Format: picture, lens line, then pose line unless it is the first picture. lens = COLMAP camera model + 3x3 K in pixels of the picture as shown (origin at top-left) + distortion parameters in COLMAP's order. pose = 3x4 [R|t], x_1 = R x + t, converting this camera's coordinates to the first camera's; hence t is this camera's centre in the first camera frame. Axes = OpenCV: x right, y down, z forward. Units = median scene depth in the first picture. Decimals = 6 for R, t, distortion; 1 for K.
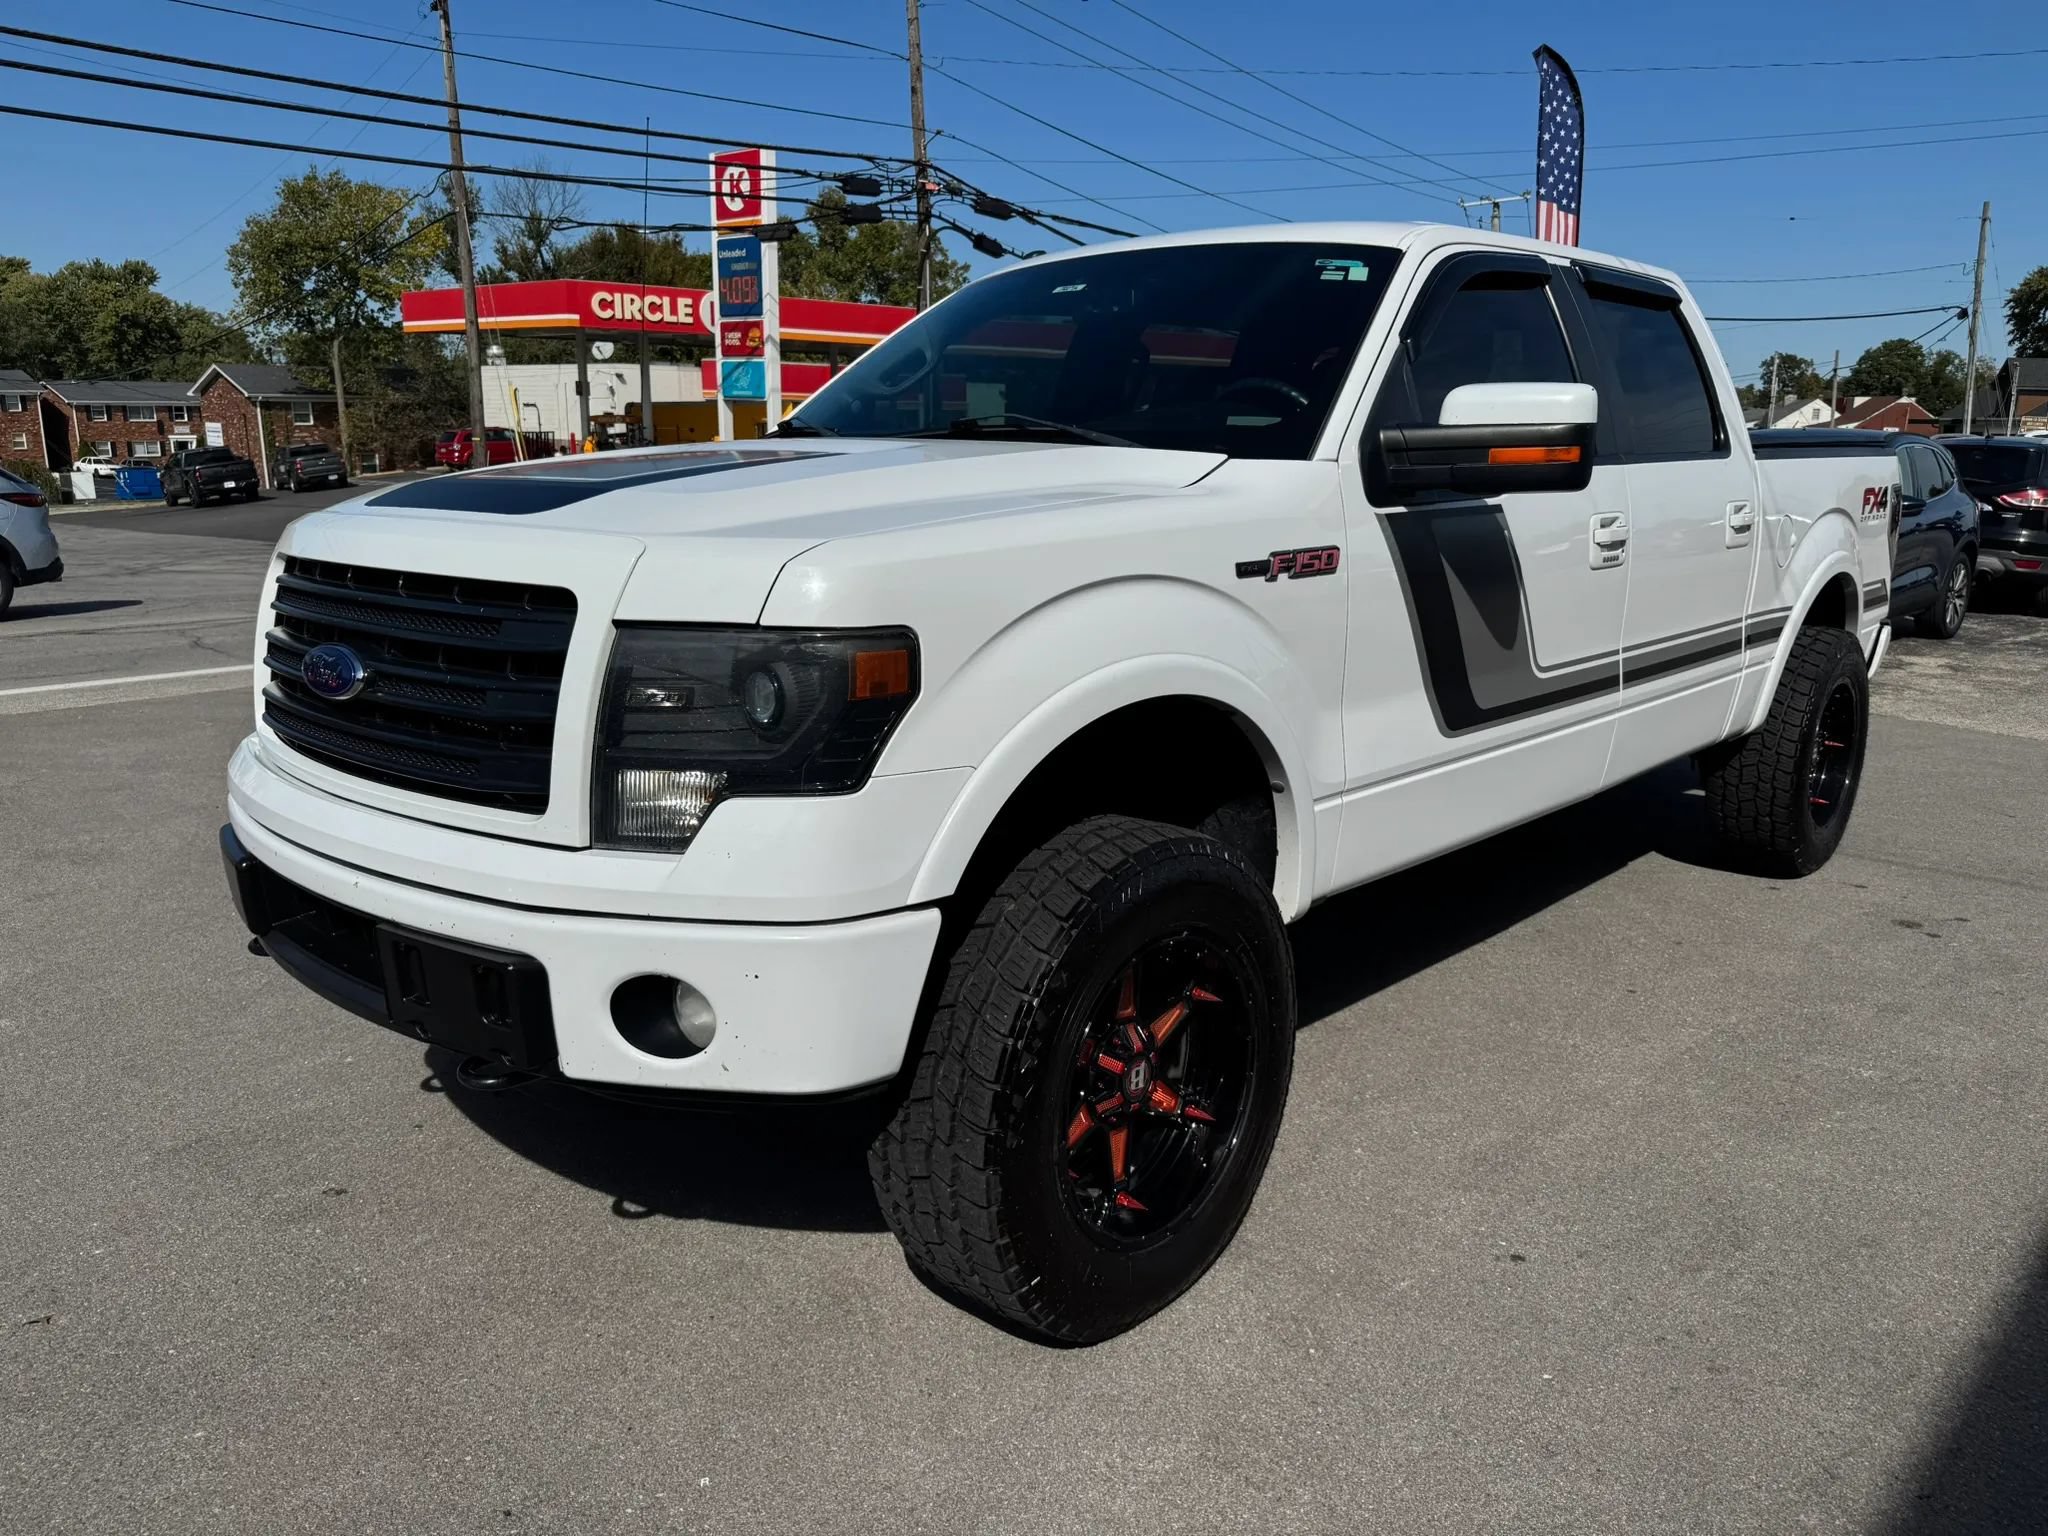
lens RADIAL K [[1457.1, 0, 1039.0], [0, 1457.1, 779.0], [0, 0, 1]] dist [0.033709, -0.042952]
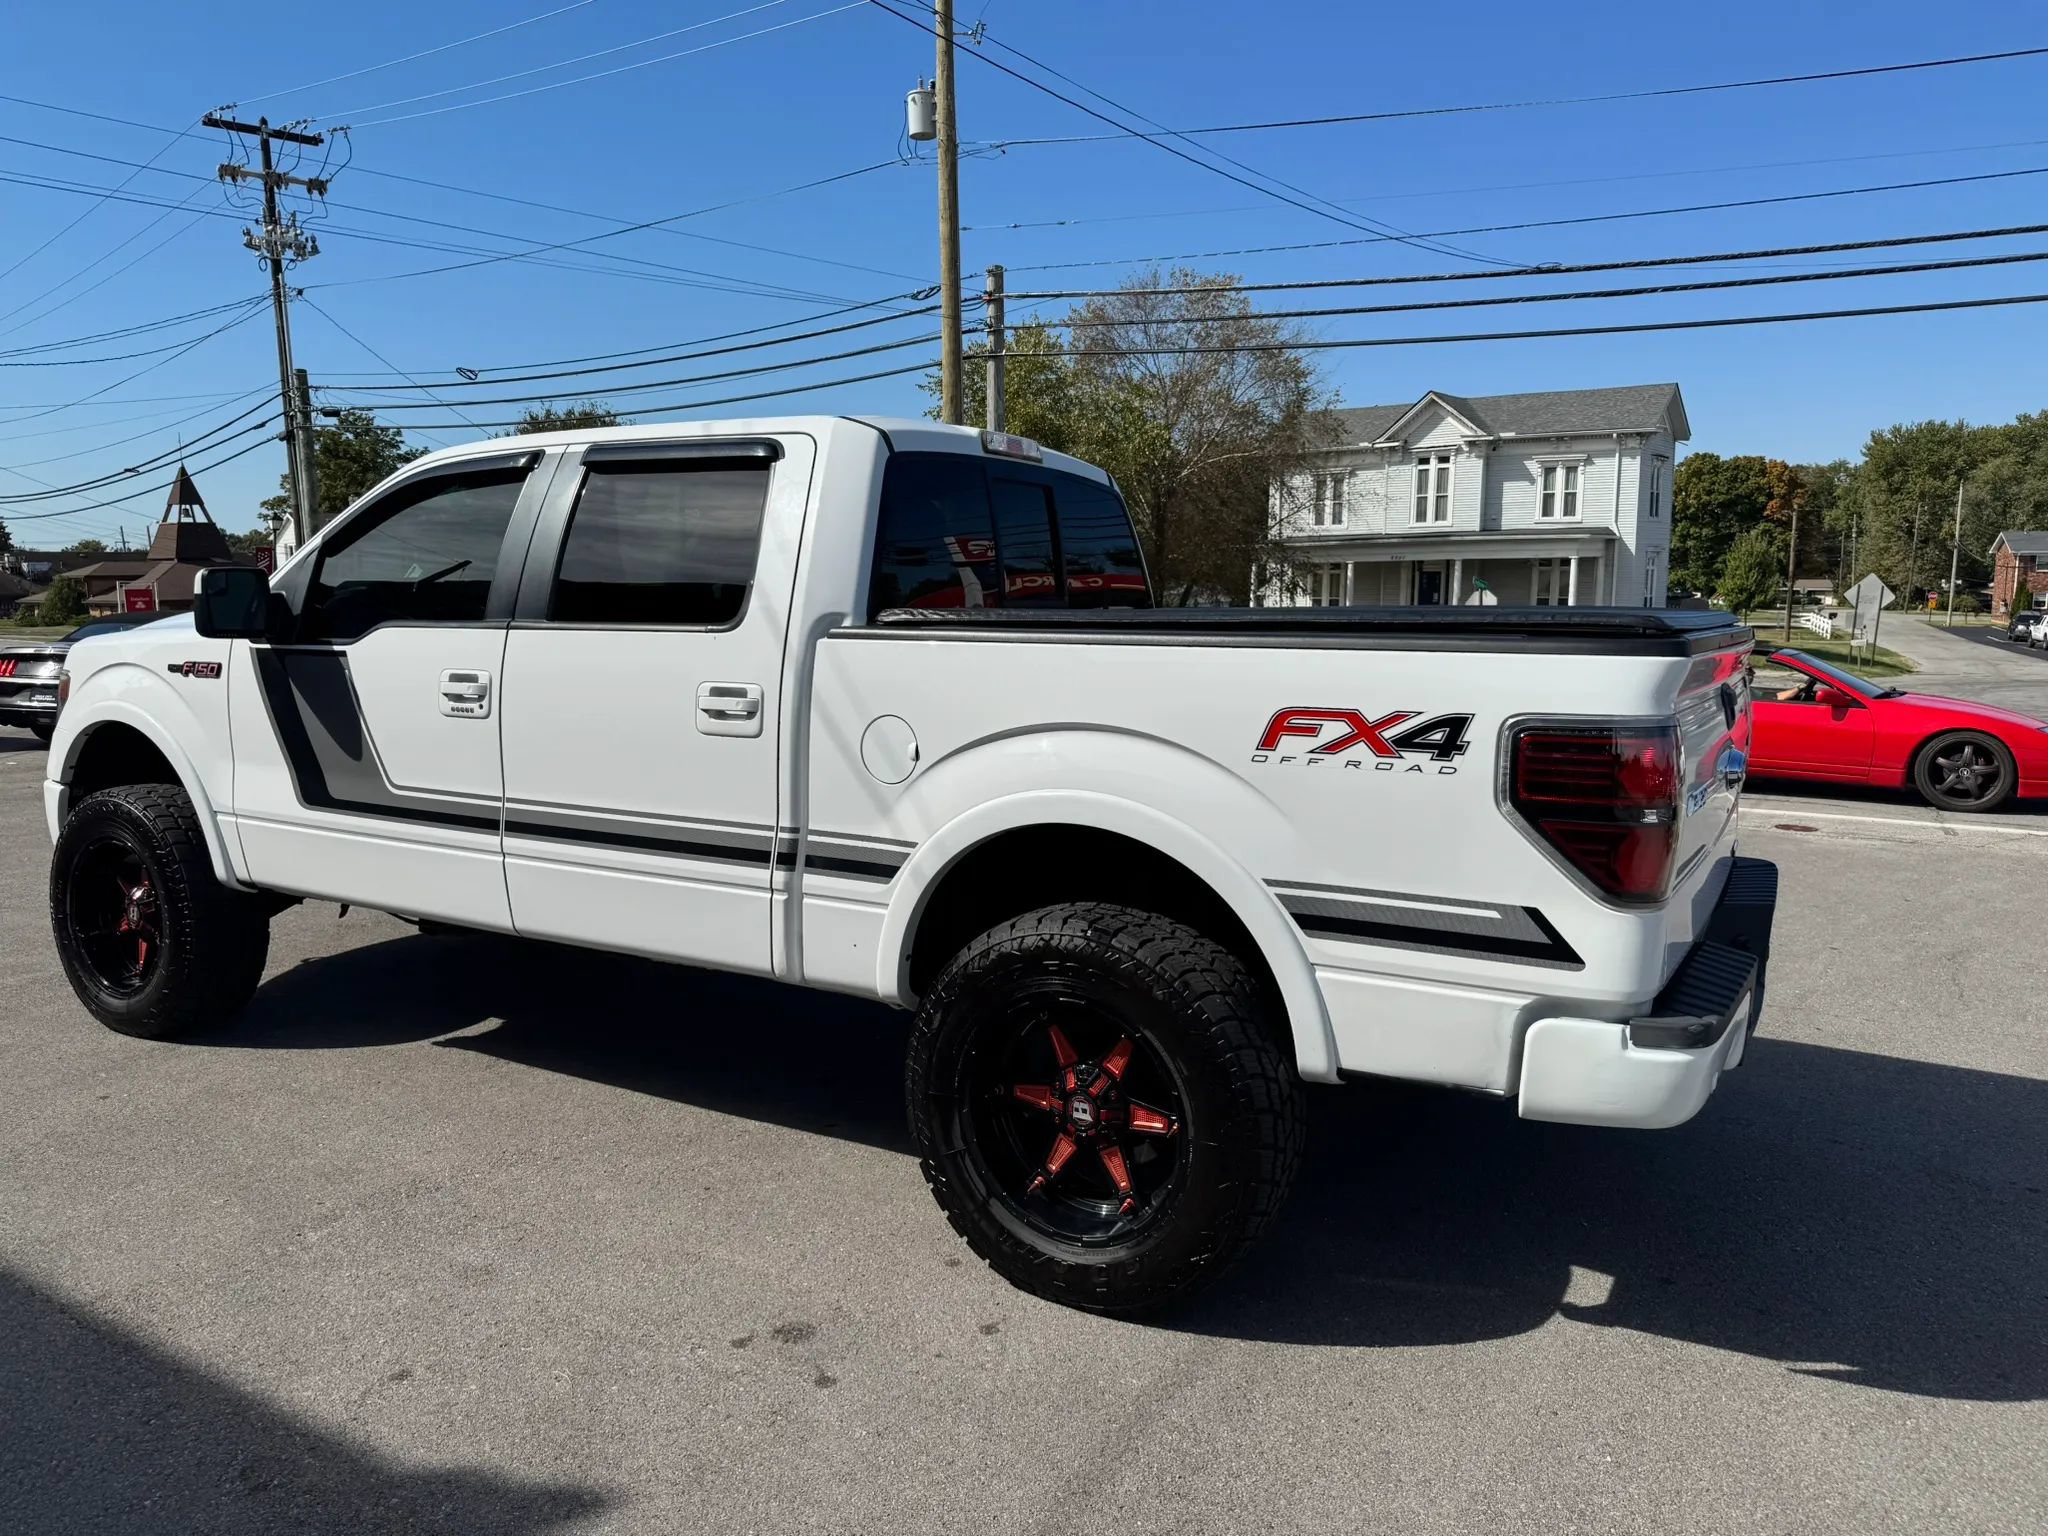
lens RADIAL K [[1457.1, 0, 1013.3], [0, 1457.1, 768.5], [0, 0, 1]] dist [0.033709, -0.042952]
pose [[0.215619, 0.118407, -0.969272, 1.346039], [-0.225738, 0.971777, 0.068497, -0.237482], [0.950027, 0.204032, 0.236262, 0.973763]]
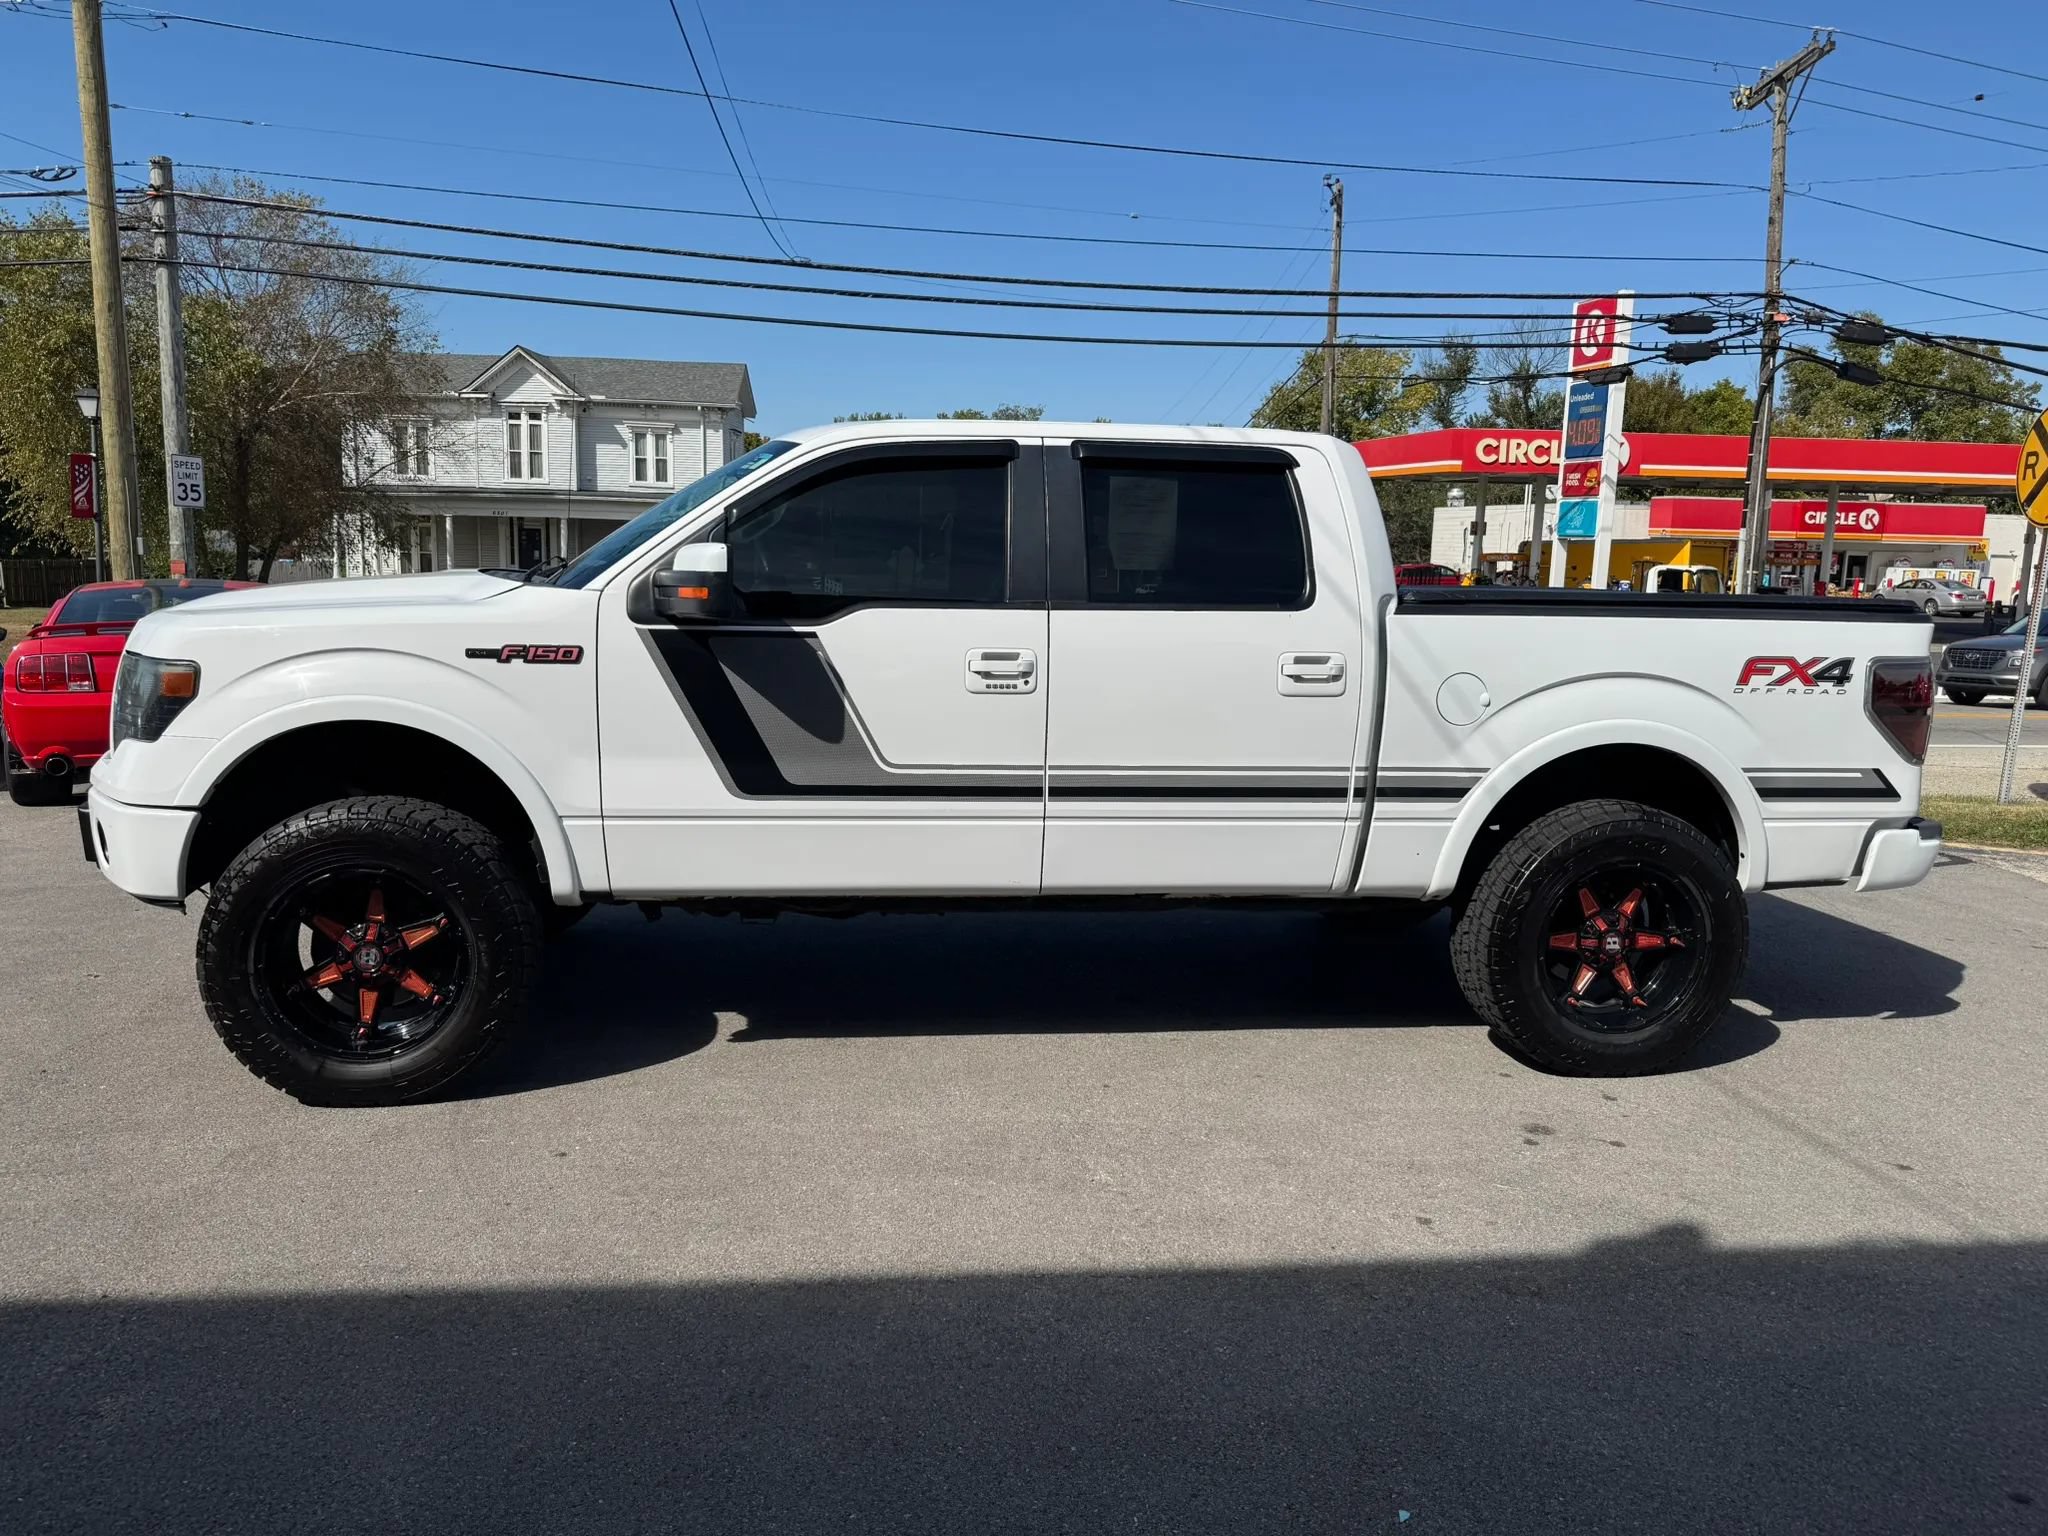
lens RADIAL K [[1457.1, 0, 1023.1], [0, 1457.1, 757.4], [0, 0, 1]] dist [0.033709, -0.042952]
pose [[0.775005, 0.101313, -0.623781, 0.972046], [-0.165350, 0.985188, -0.045423, -0.035492], [0.609940, 0.138345, 0.780278, 0.083147]]
